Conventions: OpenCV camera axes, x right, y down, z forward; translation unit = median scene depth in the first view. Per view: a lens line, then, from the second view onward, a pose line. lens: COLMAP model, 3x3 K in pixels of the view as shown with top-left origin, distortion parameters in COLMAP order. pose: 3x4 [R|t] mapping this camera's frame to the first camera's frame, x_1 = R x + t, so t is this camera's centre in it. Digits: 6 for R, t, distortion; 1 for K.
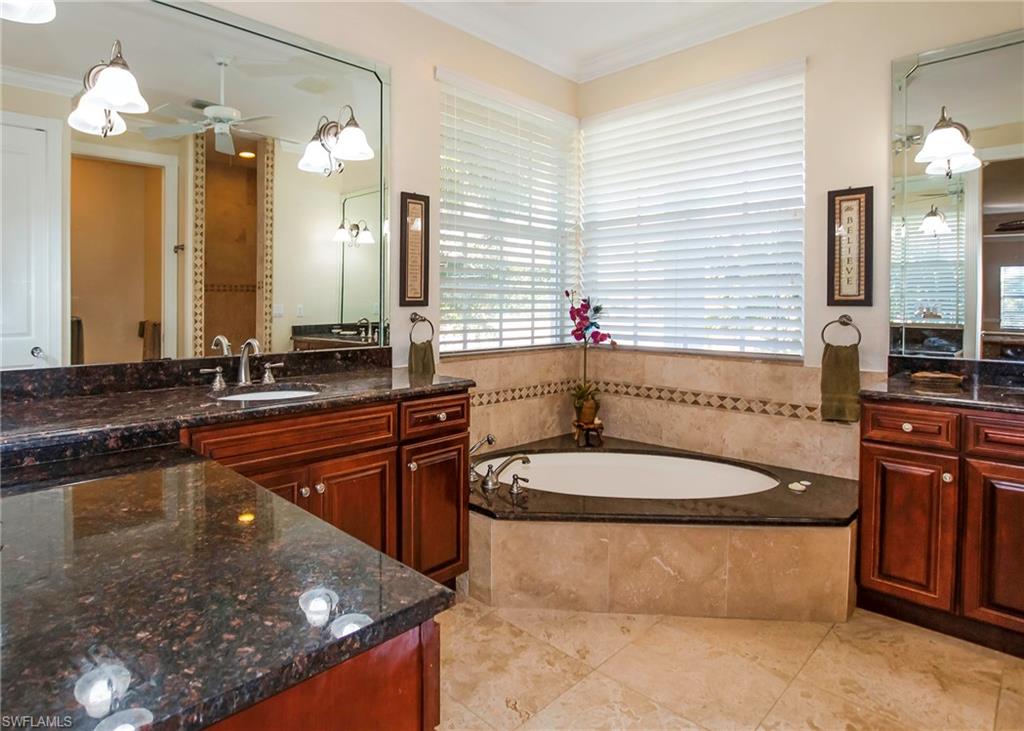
lens RADIAL K [[568.4, 0, 450.3], [0, 568.4, 317.5], [0, 0, 1]] dist [-0.029014, -0.000365]
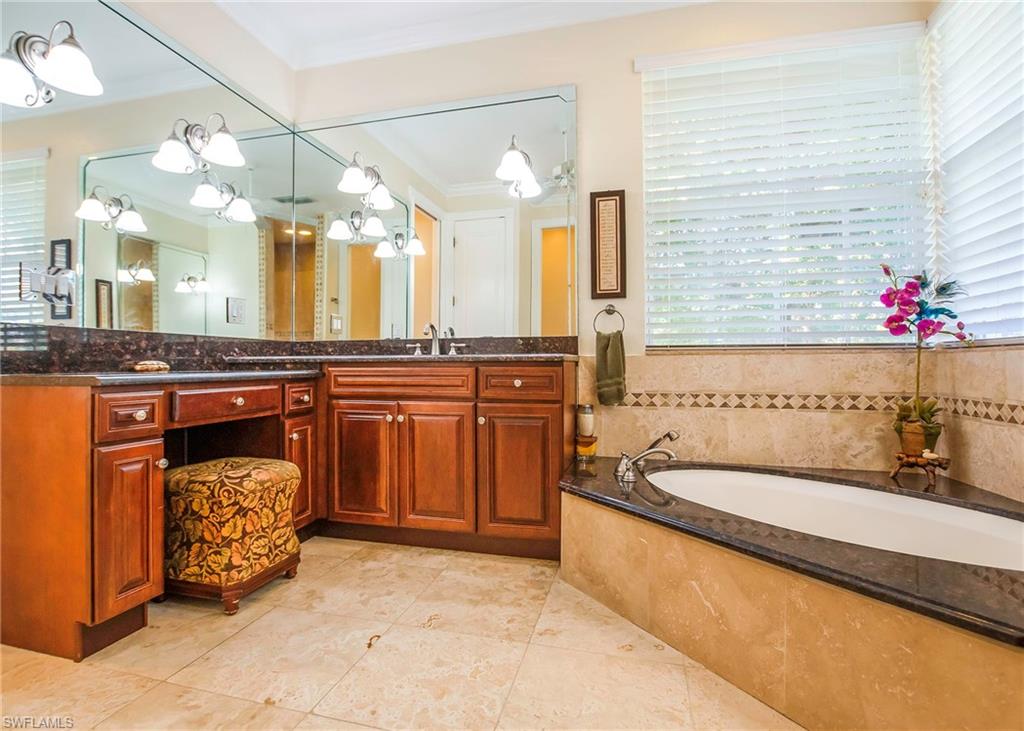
lens RADIAL K [[530.3, 0, 510.1], [0, 530.3, 363.8], [0, 0, 1]] dist [-0.020885, -0.000102]
pose [[0.548508, -0.010306, -0.836082, 0.638197], [-0.010505, 0.999760, -0.019215, 0.118311], [0.836080, 0.019322, 0.548268, 0.317044]]
